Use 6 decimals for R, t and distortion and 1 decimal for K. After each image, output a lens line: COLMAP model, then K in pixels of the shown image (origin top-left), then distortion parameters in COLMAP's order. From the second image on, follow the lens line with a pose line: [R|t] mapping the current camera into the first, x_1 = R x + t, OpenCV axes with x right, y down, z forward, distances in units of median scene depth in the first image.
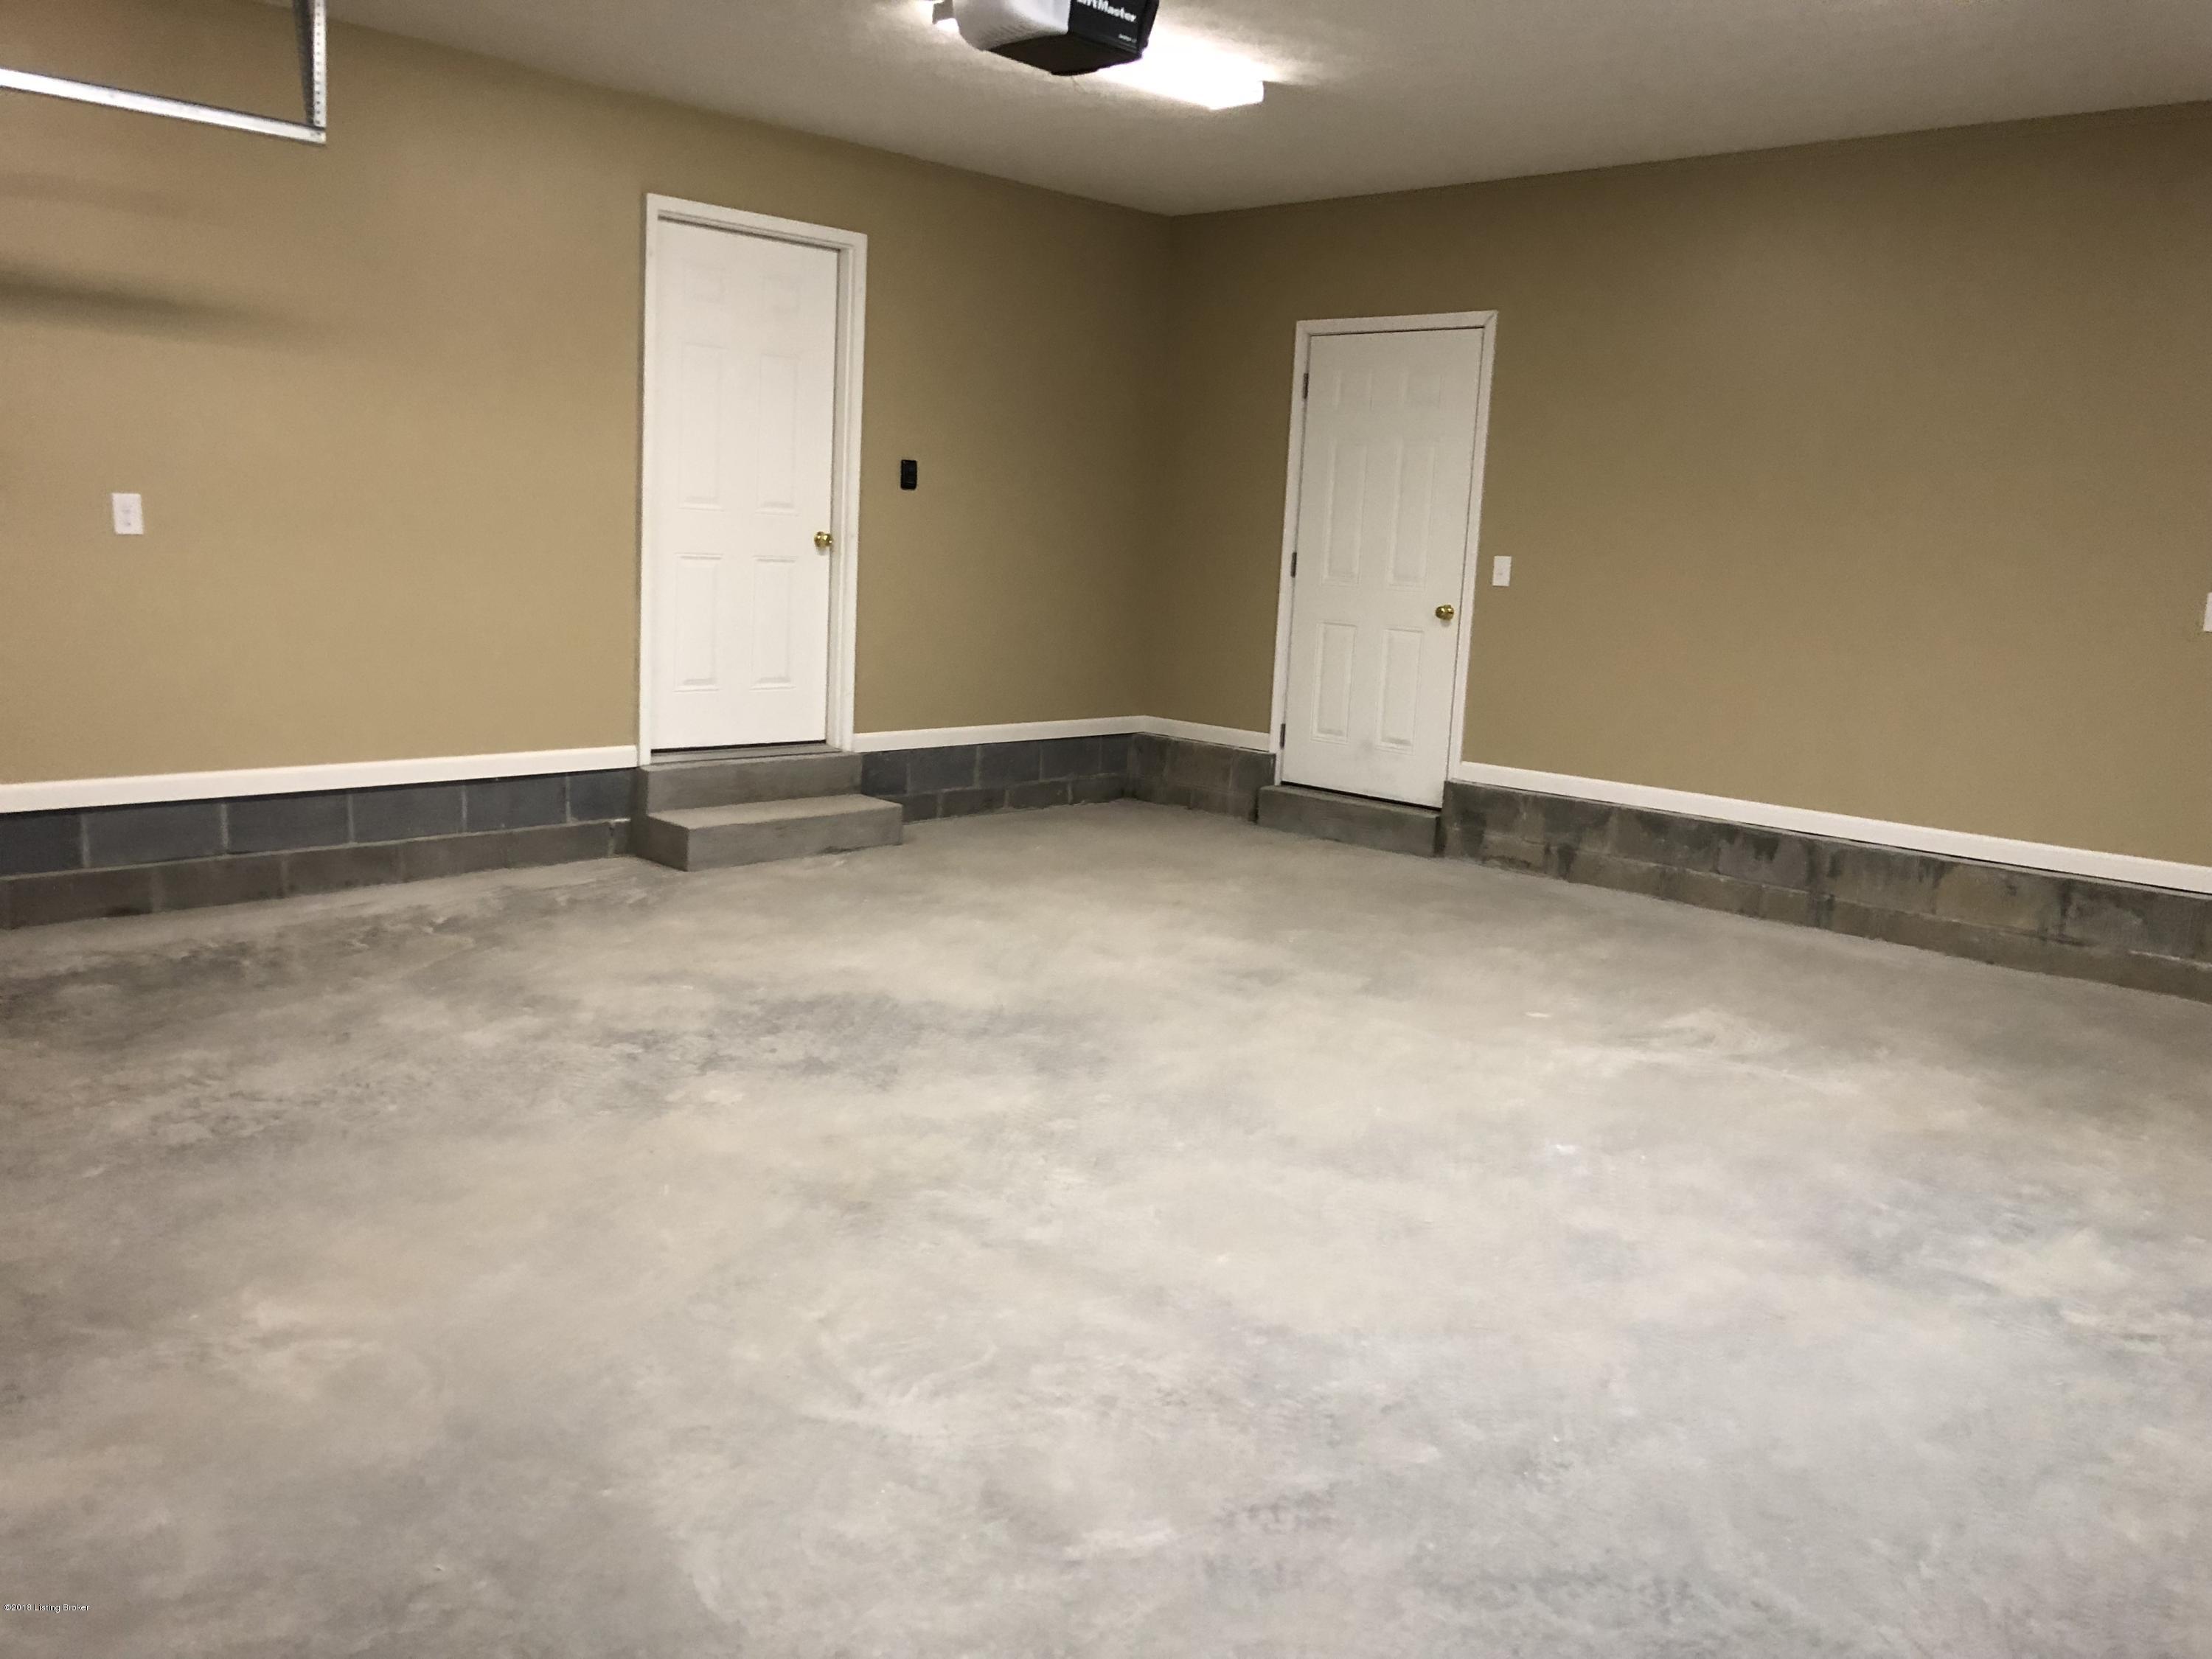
lens RADIAL K [[1801.7, 0, 1105.2], [0, 1801.7, 815.9], [0, 0, 1]] dist [0.061116, -0.116009]
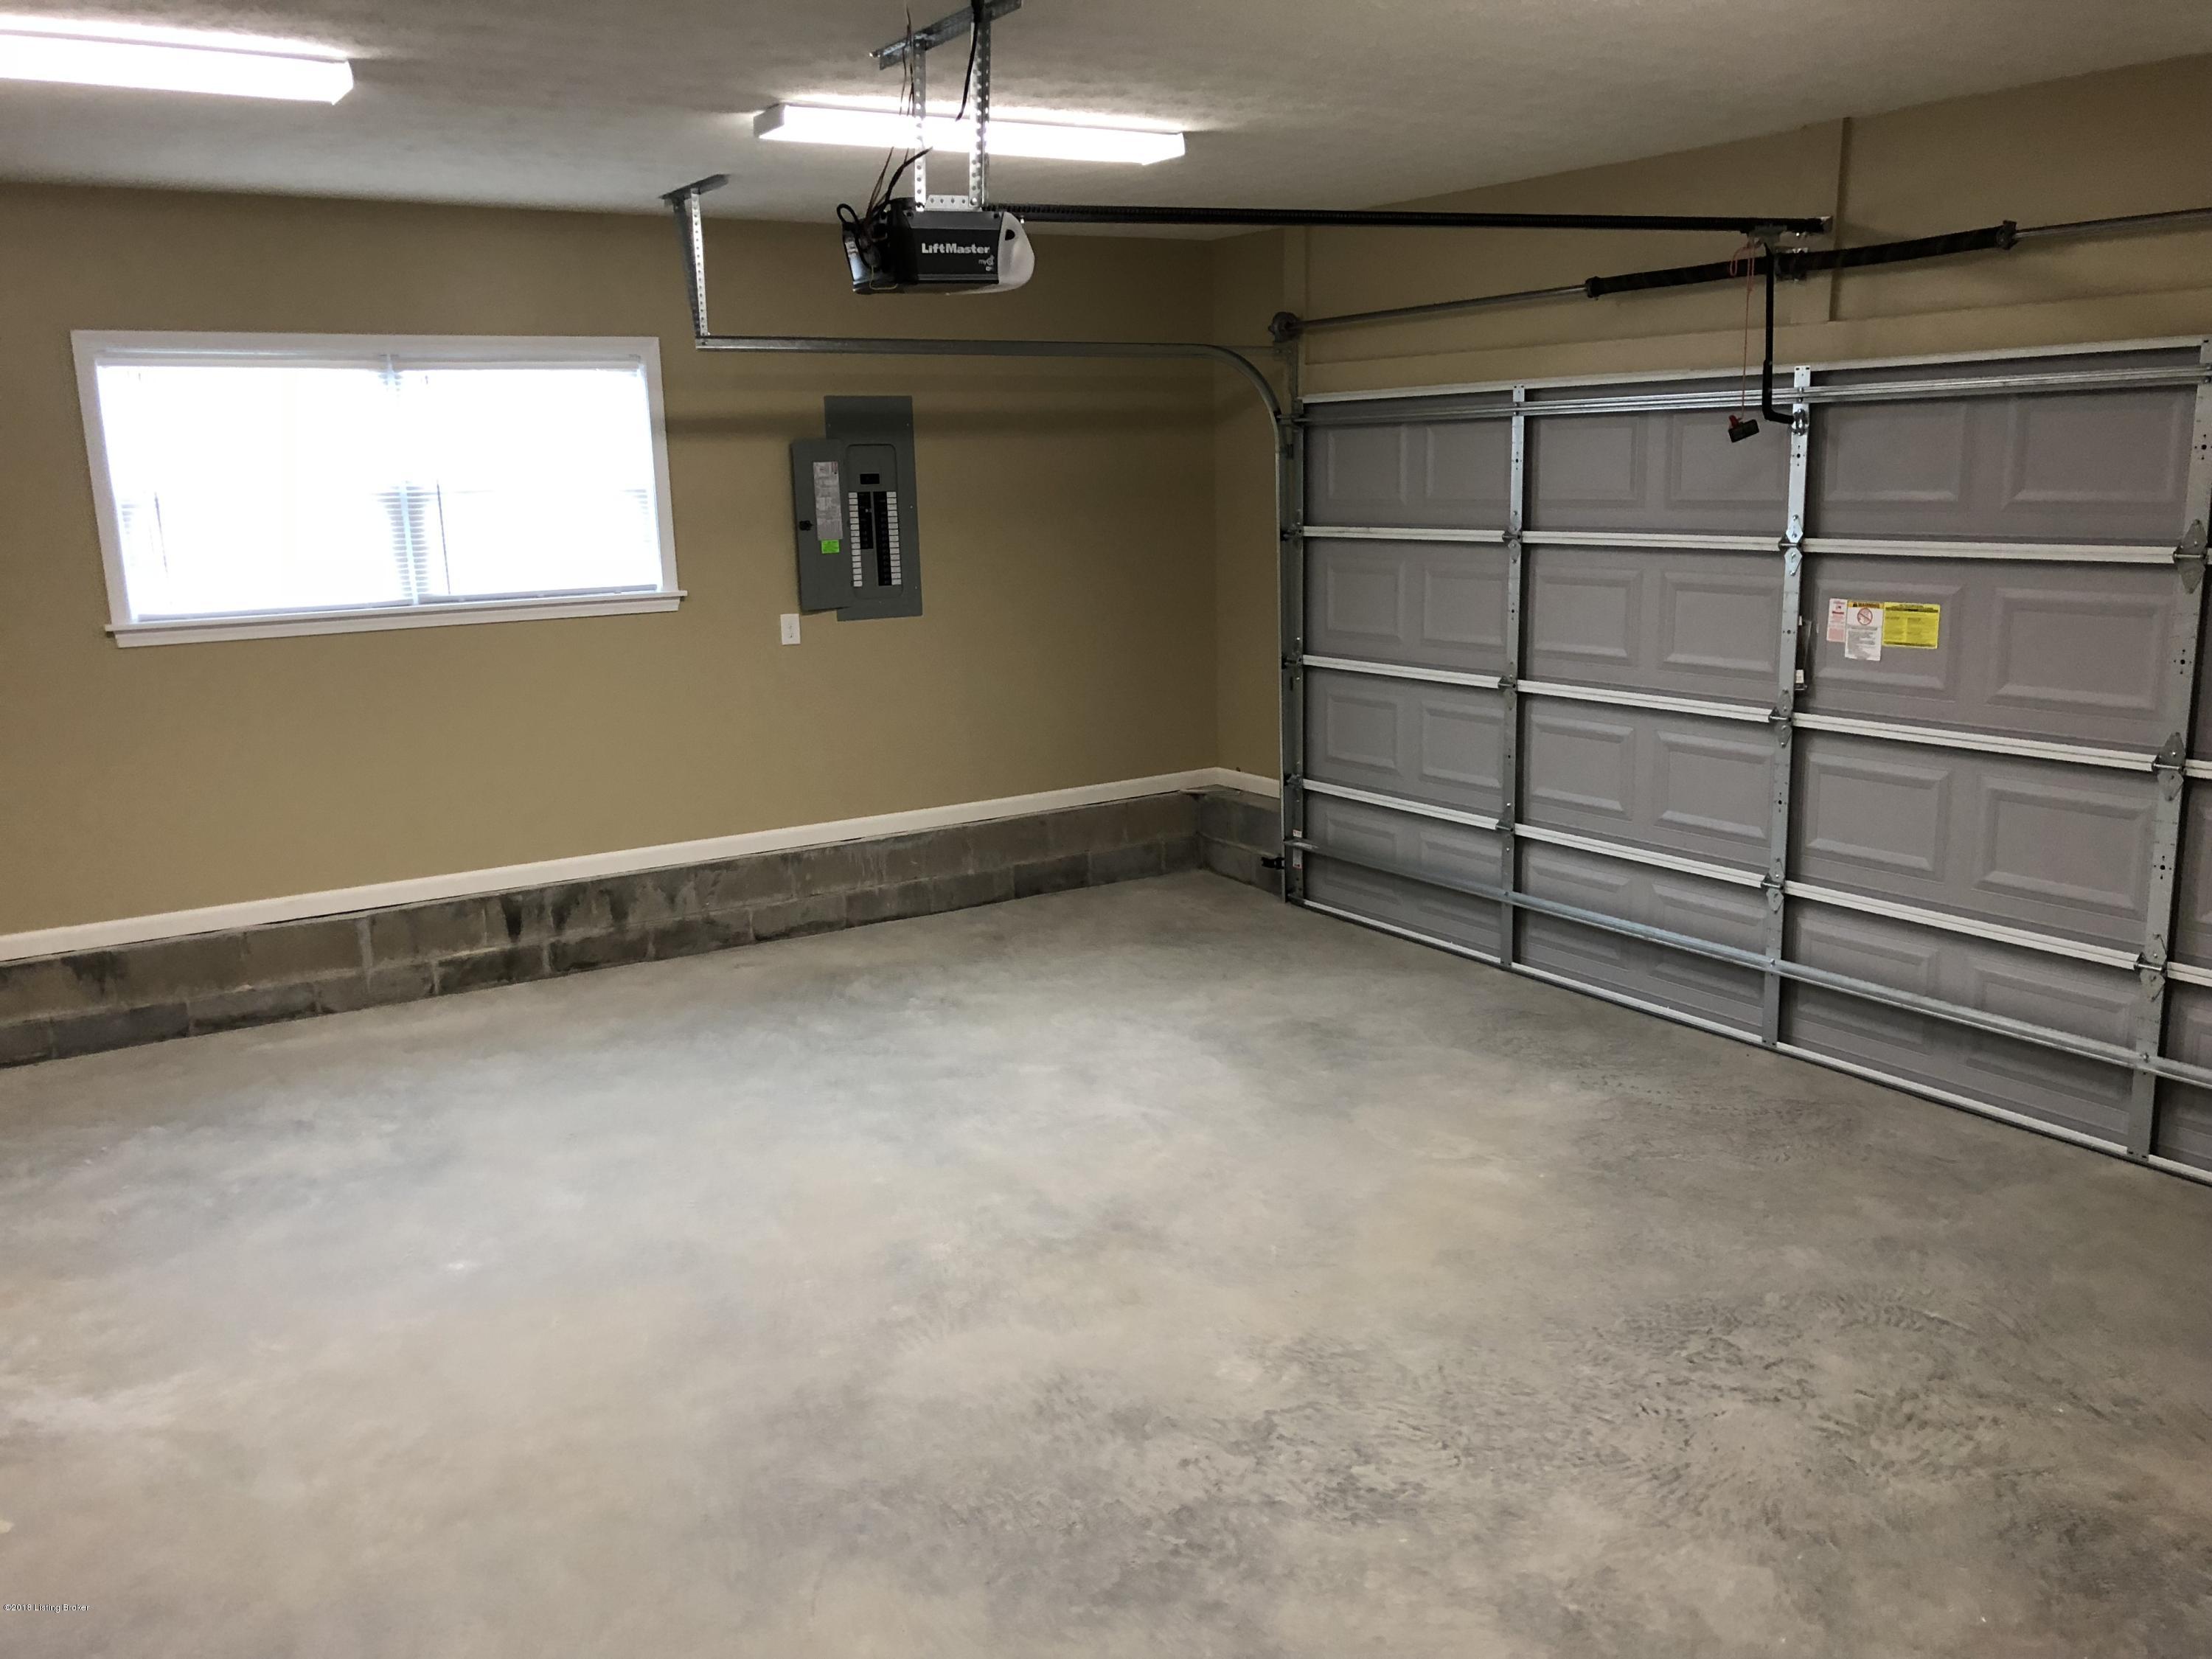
lens RADIAL K [[1801.7, 0, 1105.2], [0, 1801.7, 815.9], [0, 0, 1]] dist [0.061116, -0.116009]
pose [[-0.973408, -0.069233, 0.218364, -0.342819], [0.013400, 0.934396, 0.355985, -0.452837], [-0.228684, 0.349445, -0.908621, 1.840931]]
